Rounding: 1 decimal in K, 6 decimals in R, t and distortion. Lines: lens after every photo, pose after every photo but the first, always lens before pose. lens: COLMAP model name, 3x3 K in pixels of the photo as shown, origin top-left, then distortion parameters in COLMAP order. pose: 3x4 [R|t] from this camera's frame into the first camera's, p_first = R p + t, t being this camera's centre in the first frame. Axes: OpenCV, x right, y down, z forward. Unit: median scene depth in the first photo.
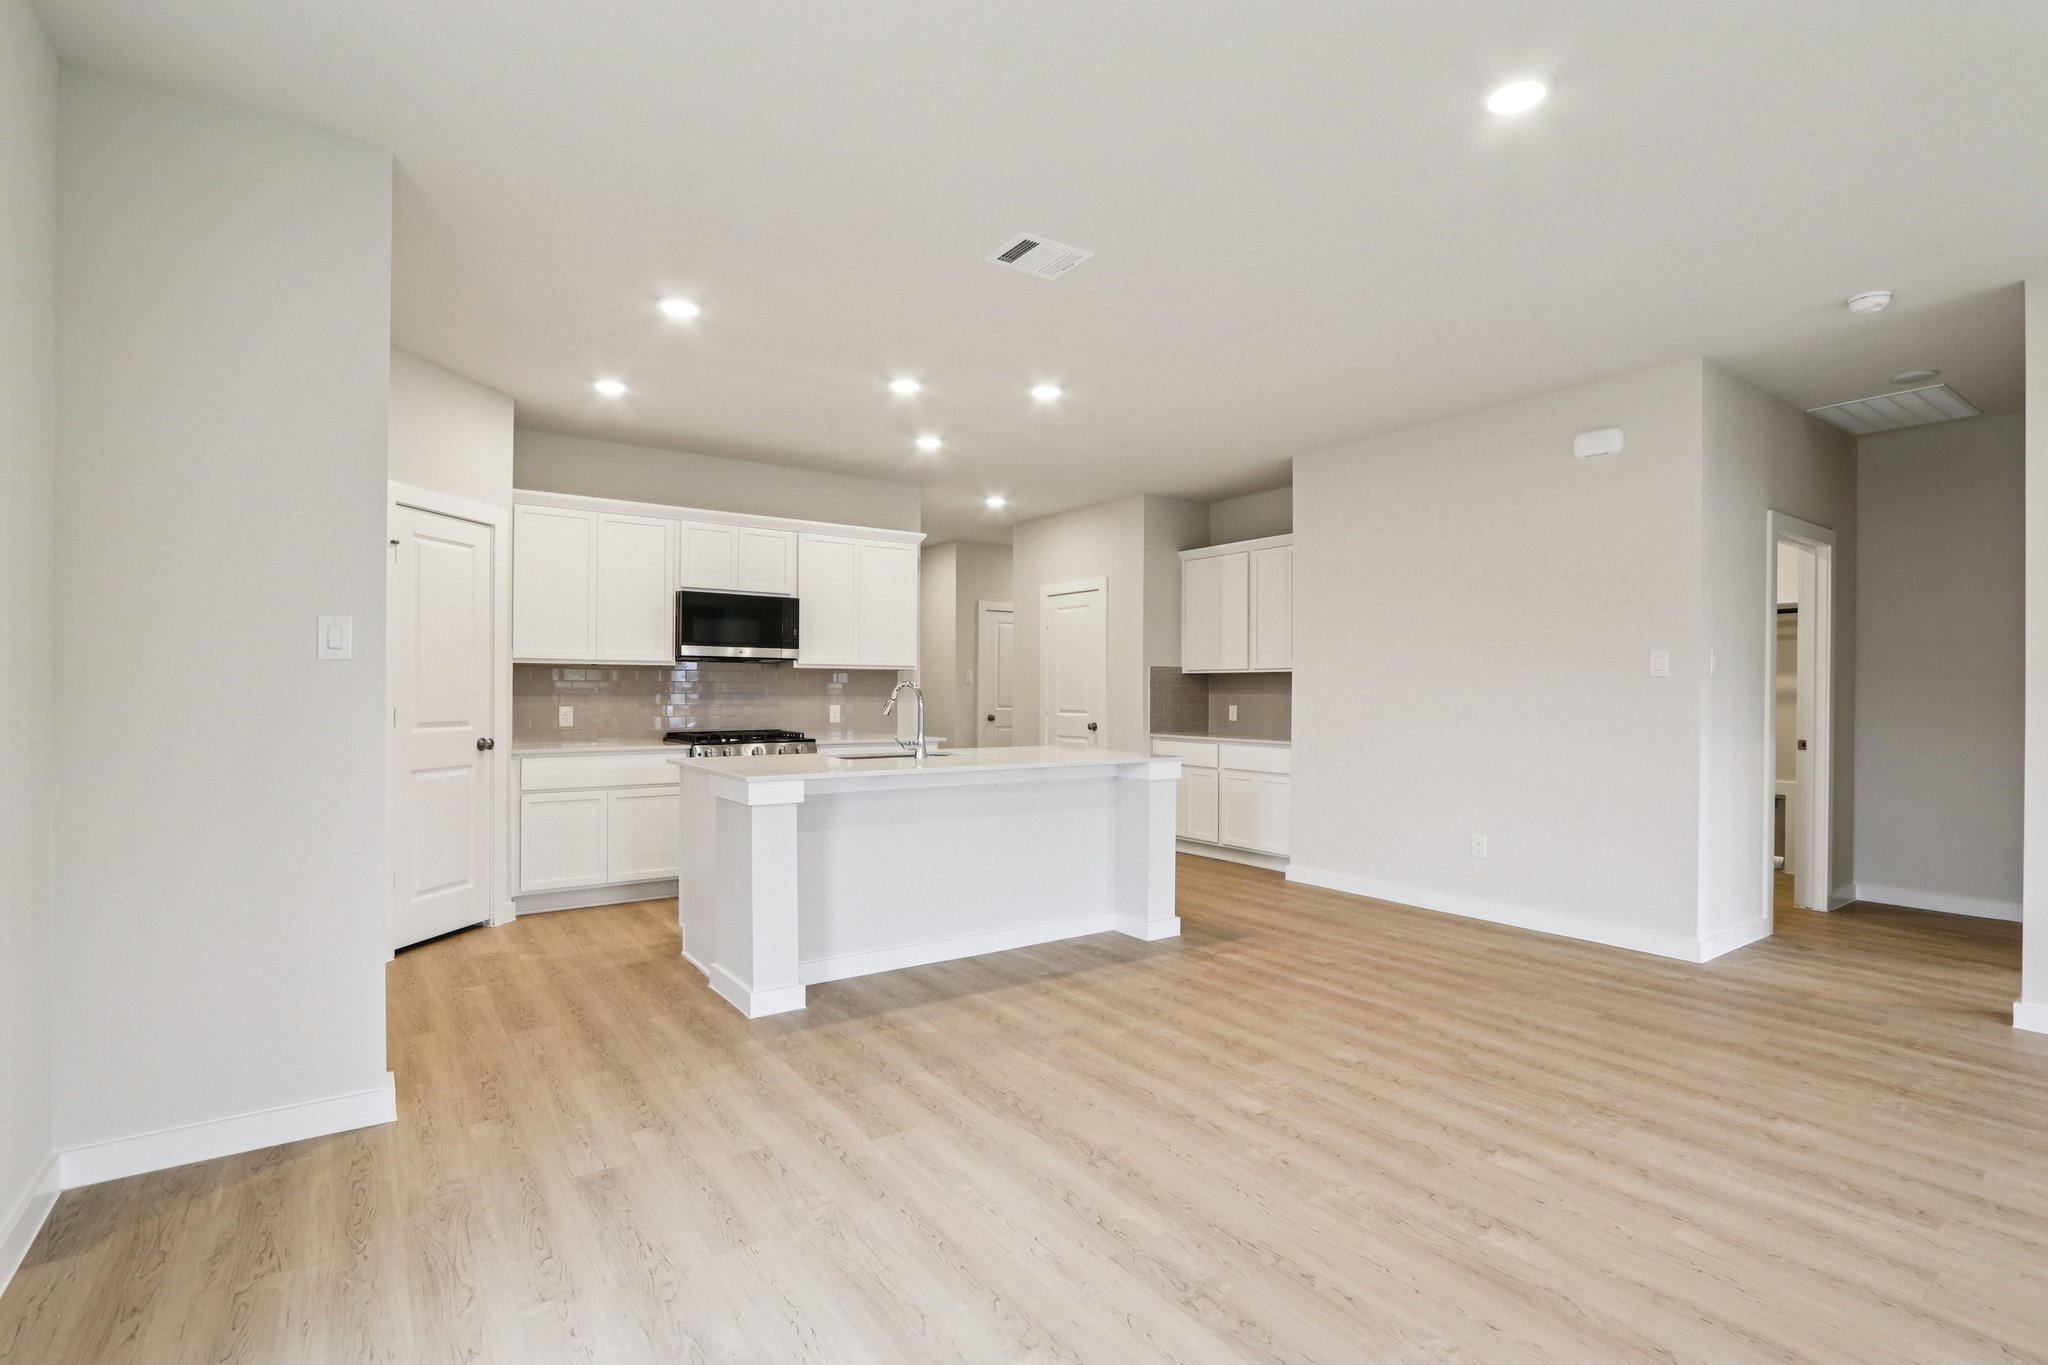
lens RADIAL K [[948.5, 0, 1037.3], [0, 948.5, 692.2], [0, 0, 1]] dist [-0.010813, 0.001274]
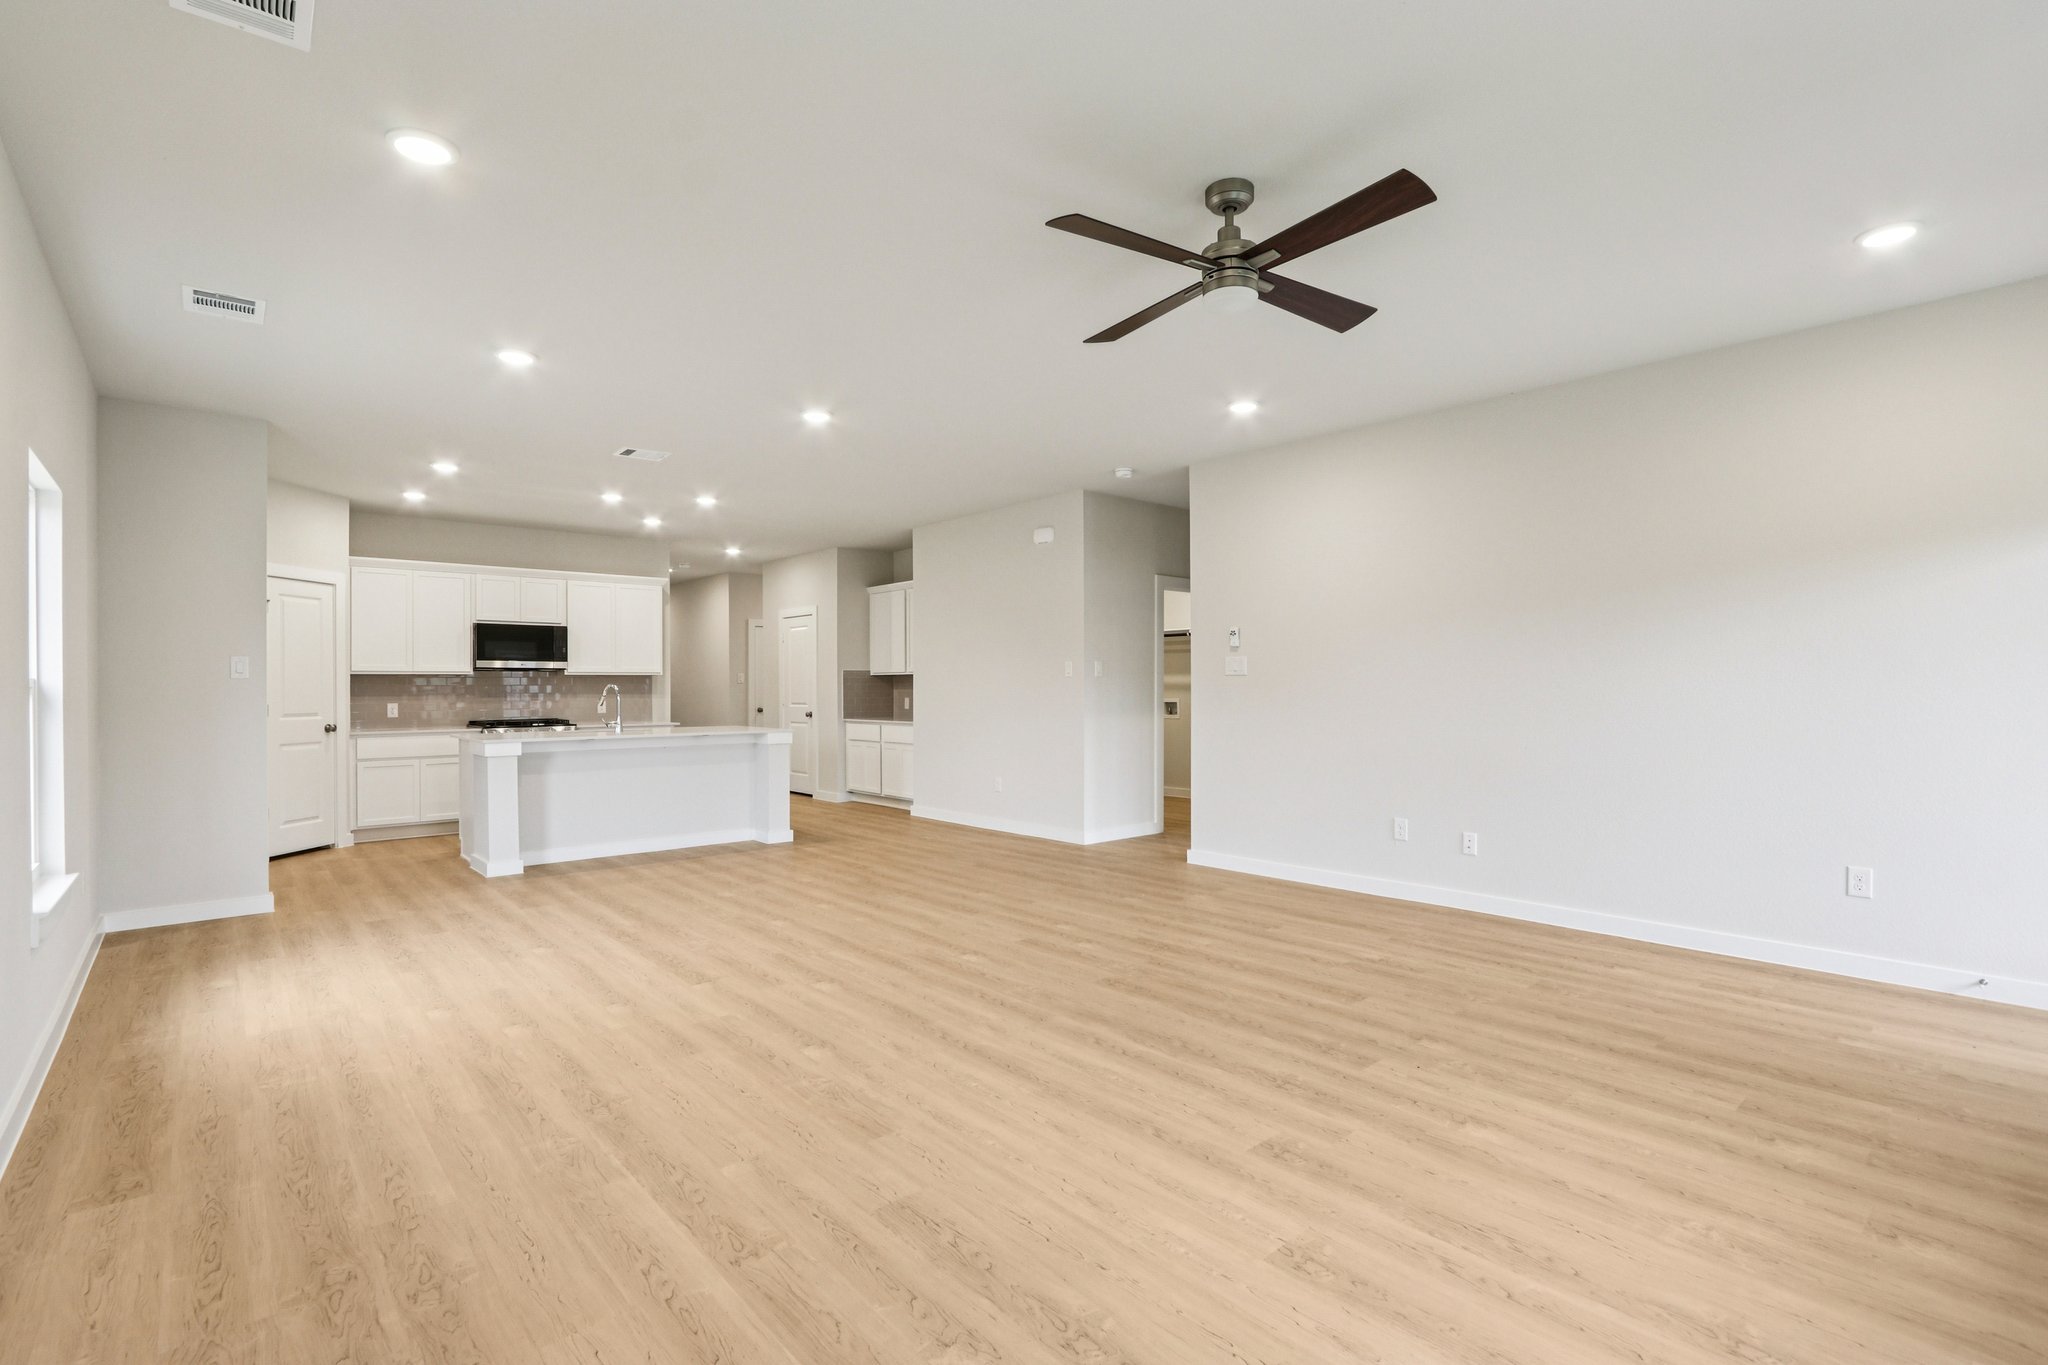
lens RADIAL K [[948.5, 0, 1037.4], [0, 948.5, 692.6], [0, 0, 1]] dist [-0.010813, 0.001274]
pose [[0.995406, -0.011243, 0.095086, 0.403718], [0.010748, 0.999926, 0.005721, 0.000646], [-0.095143, -0.004673, 0.995453, -0.618587]]
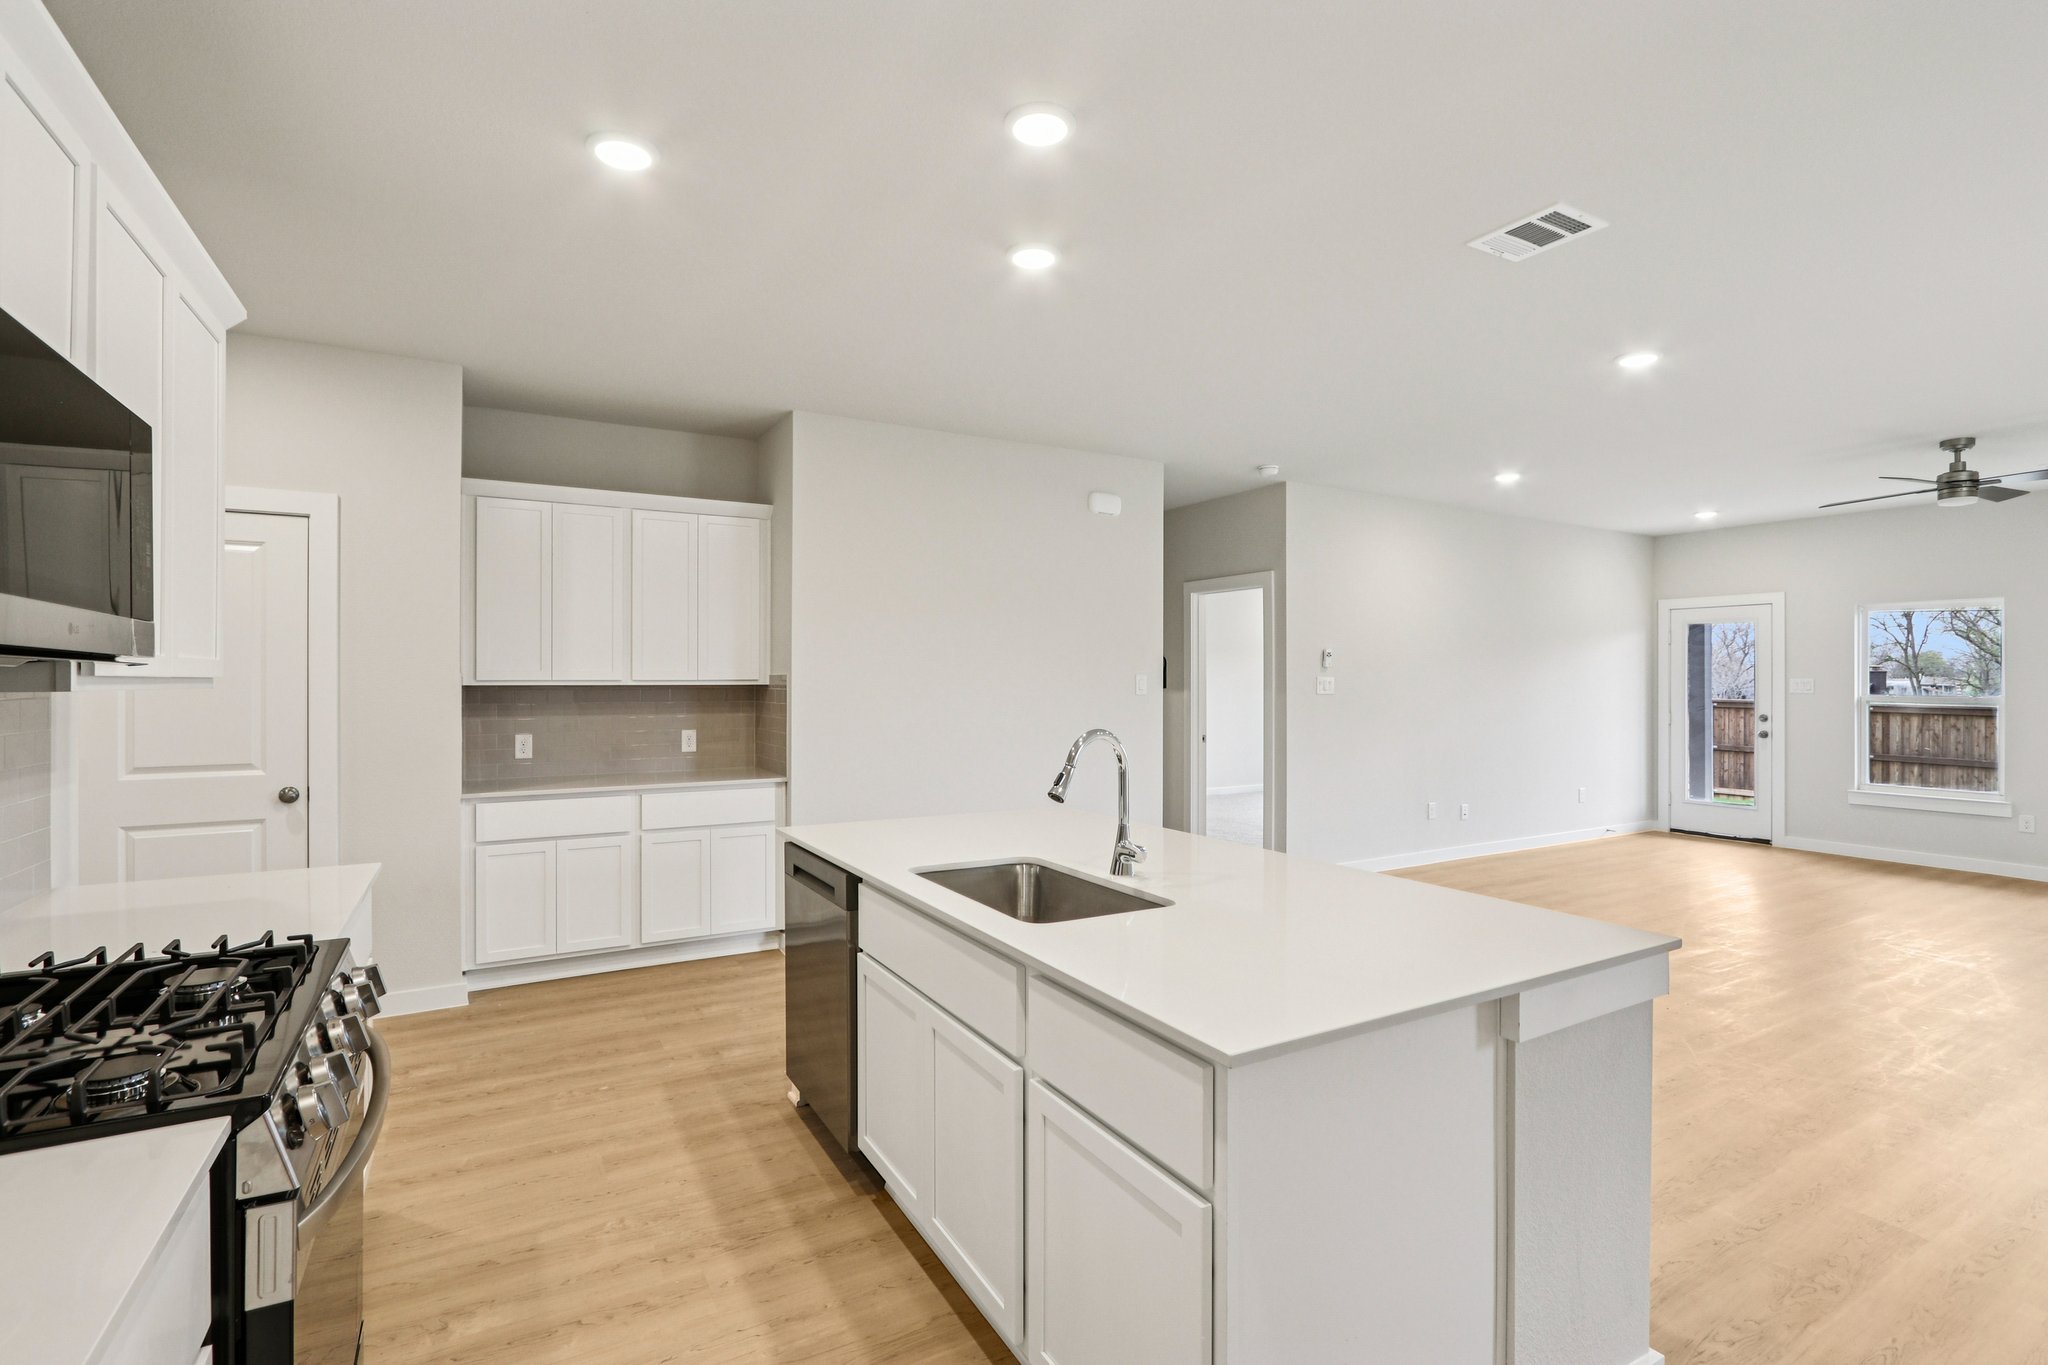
lens RADIAL K [[948.5, 0, 1031.6], [0, 948.5, 676.2], [0, 0, 1]] dist [-0.010813, 0.001274]
pose [[0.106469, -0.000045, 0.994316, -0.598234], [0.001182, 0.999999, -0.000081, -0.038309], [-0.994315, 0.001183, 0.106469, 0.903236]]
